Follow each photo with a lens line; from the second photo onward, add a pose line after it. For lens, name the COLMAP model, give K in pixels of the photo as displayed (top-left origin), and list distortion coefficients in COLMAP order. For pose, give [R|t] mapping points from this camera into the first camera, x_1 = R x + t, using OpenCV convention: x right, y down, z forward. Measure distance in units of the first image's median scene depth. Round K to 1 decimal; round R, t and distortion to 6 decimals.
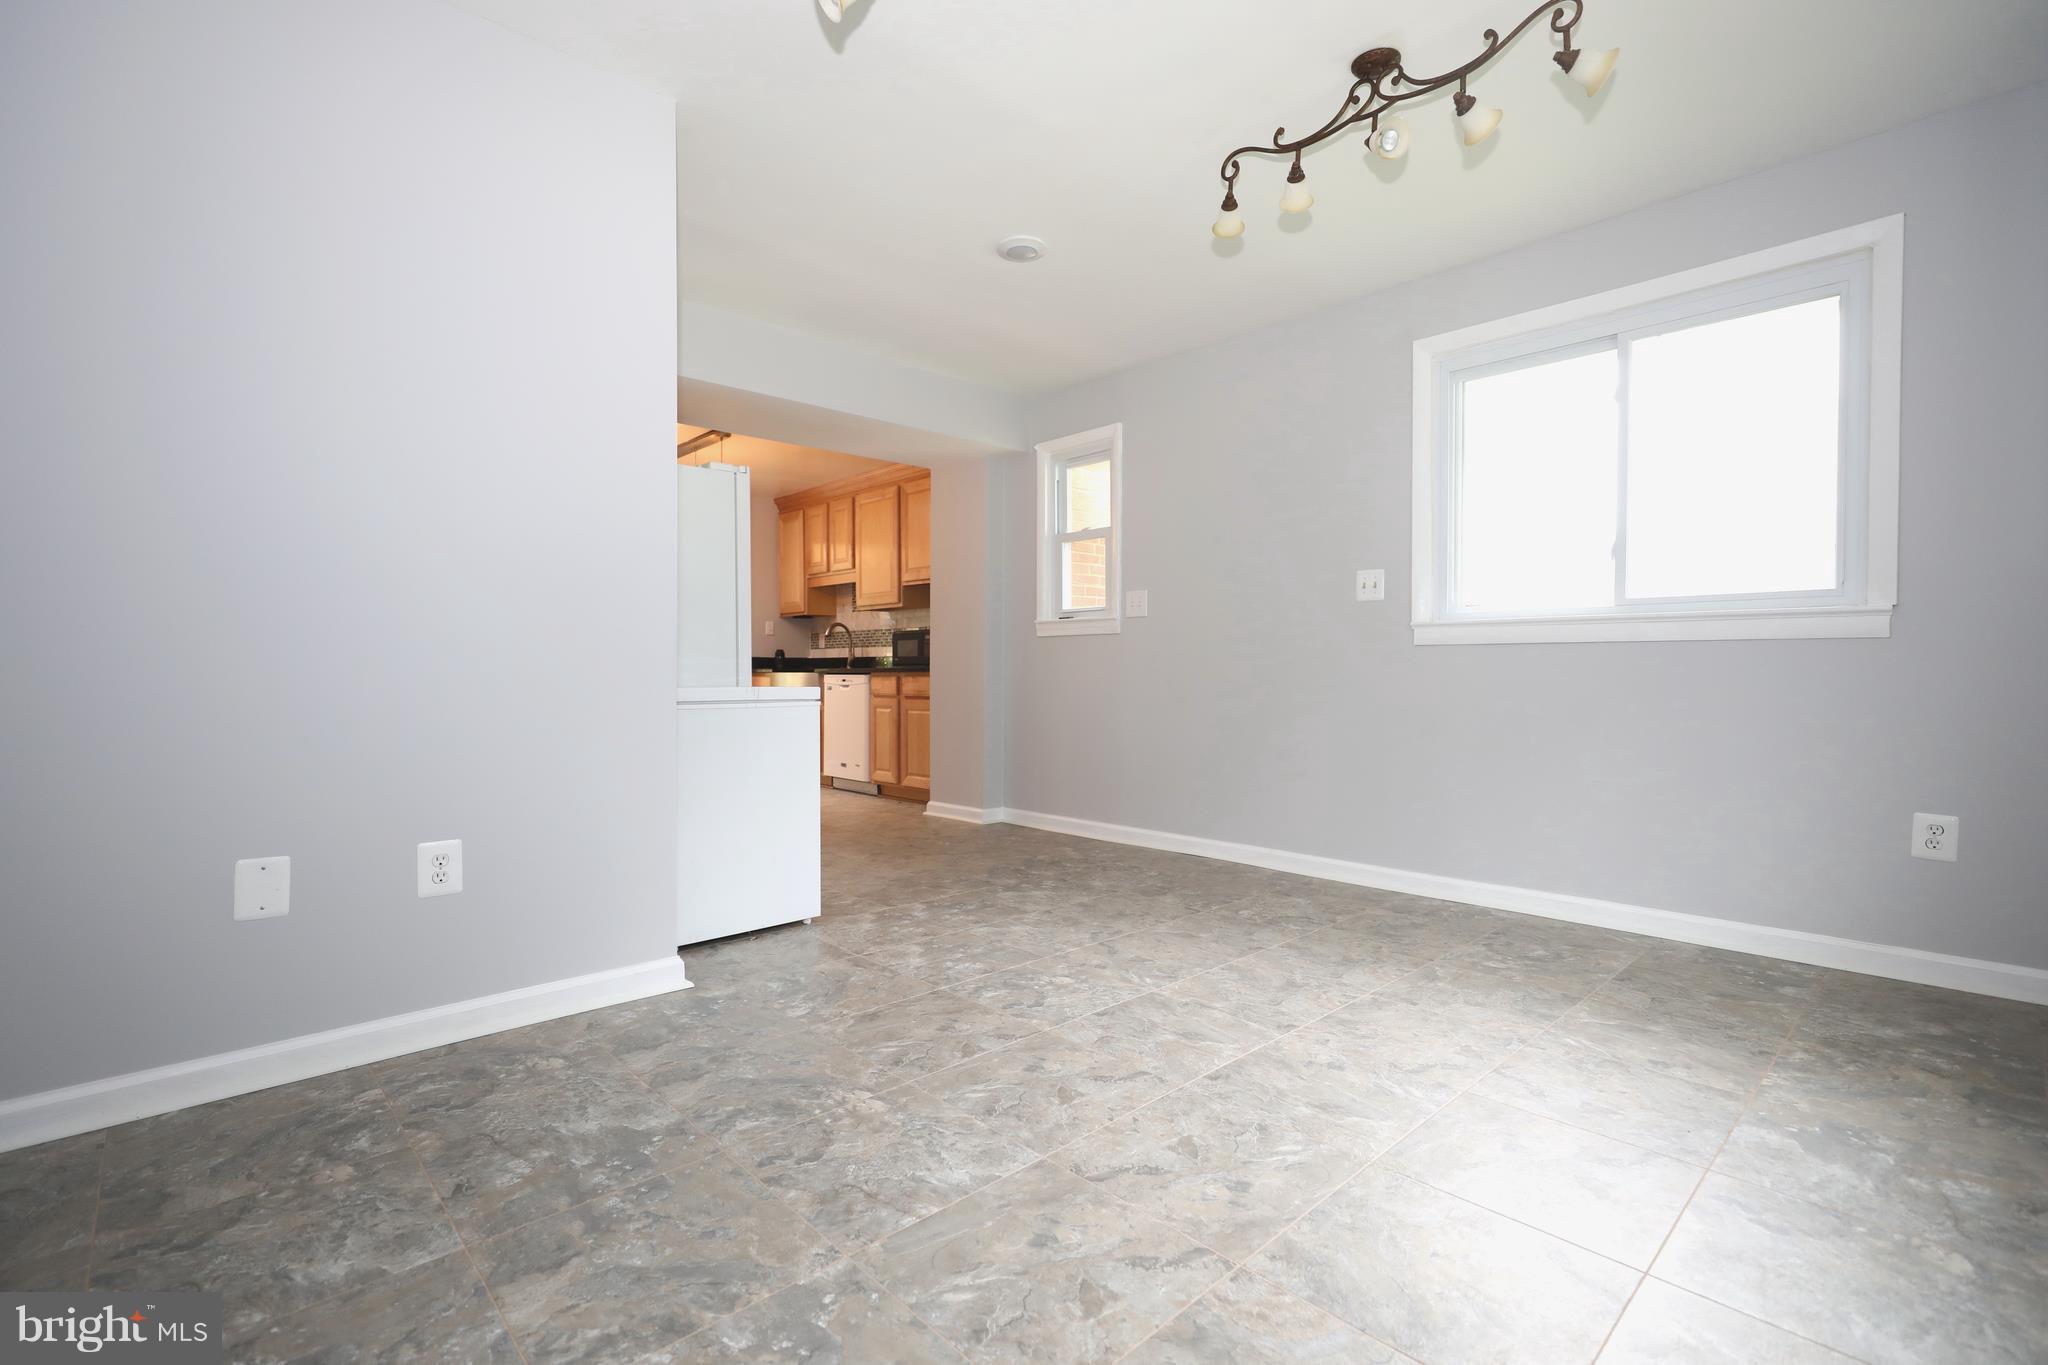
lens RADIAL K [[912.6, 0, 1024.0], [0, 912.6, 682.5], [0, 0, 1]] dist [0.002264, 0.000209]
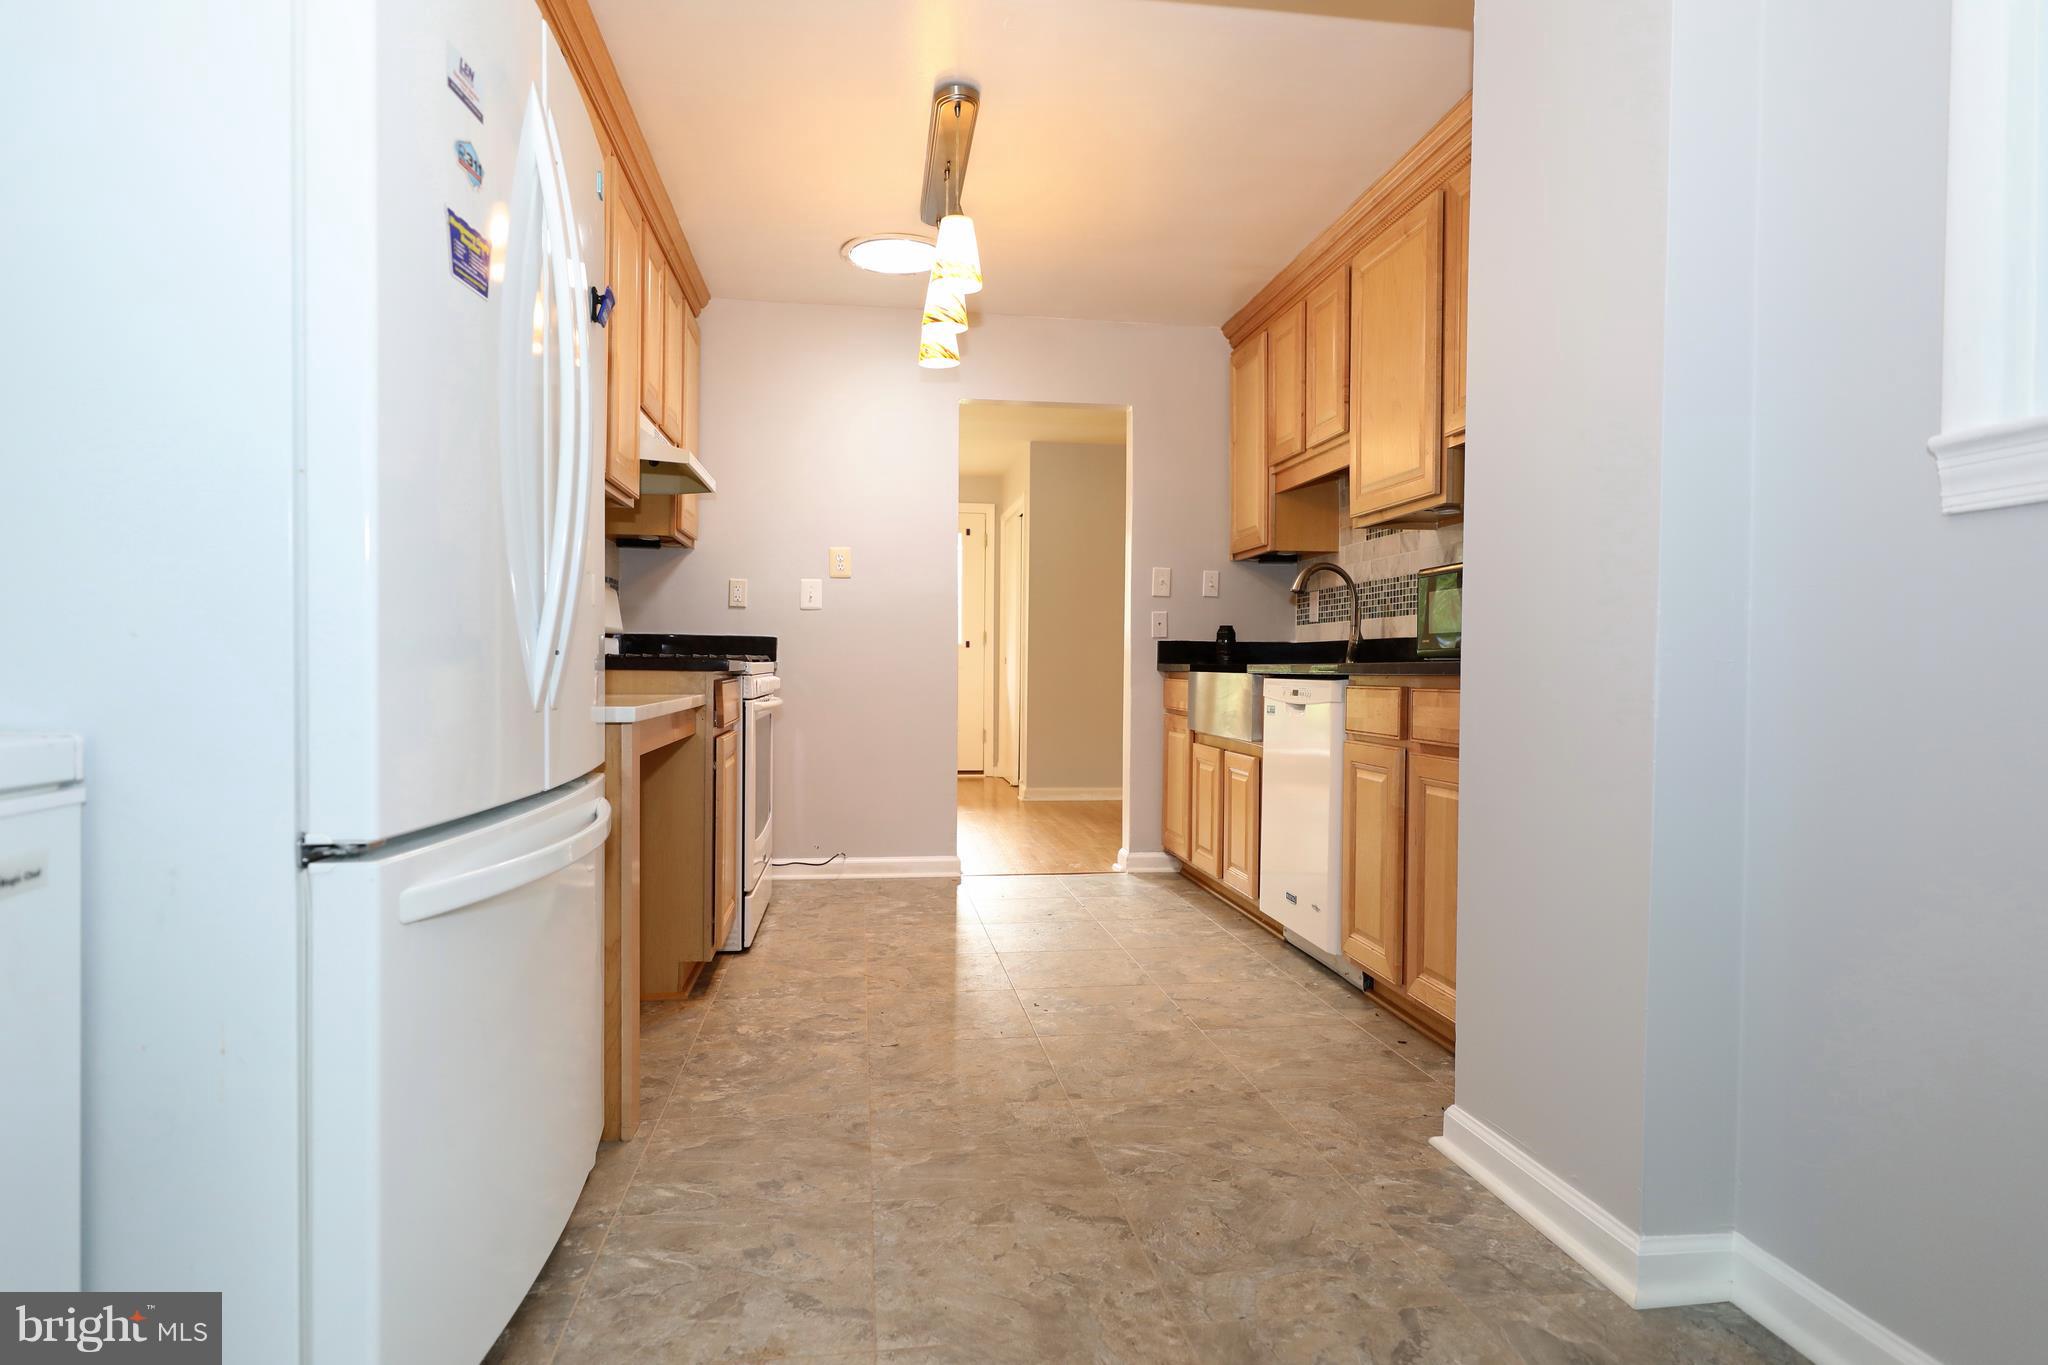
lens RADIAL K [[1129.4, 0, 1024.0], [0, 1129.4, 682.5], [0, 0, 1]] dist [-0.000007, -0.000156]
pose [[0.819758, 0.013043, -0.572562, -0.006275], [-0.012934, 0.999907, 0.004261, -0.007065], [0.572565, 0.003912, 0.819850, 0.479864]]
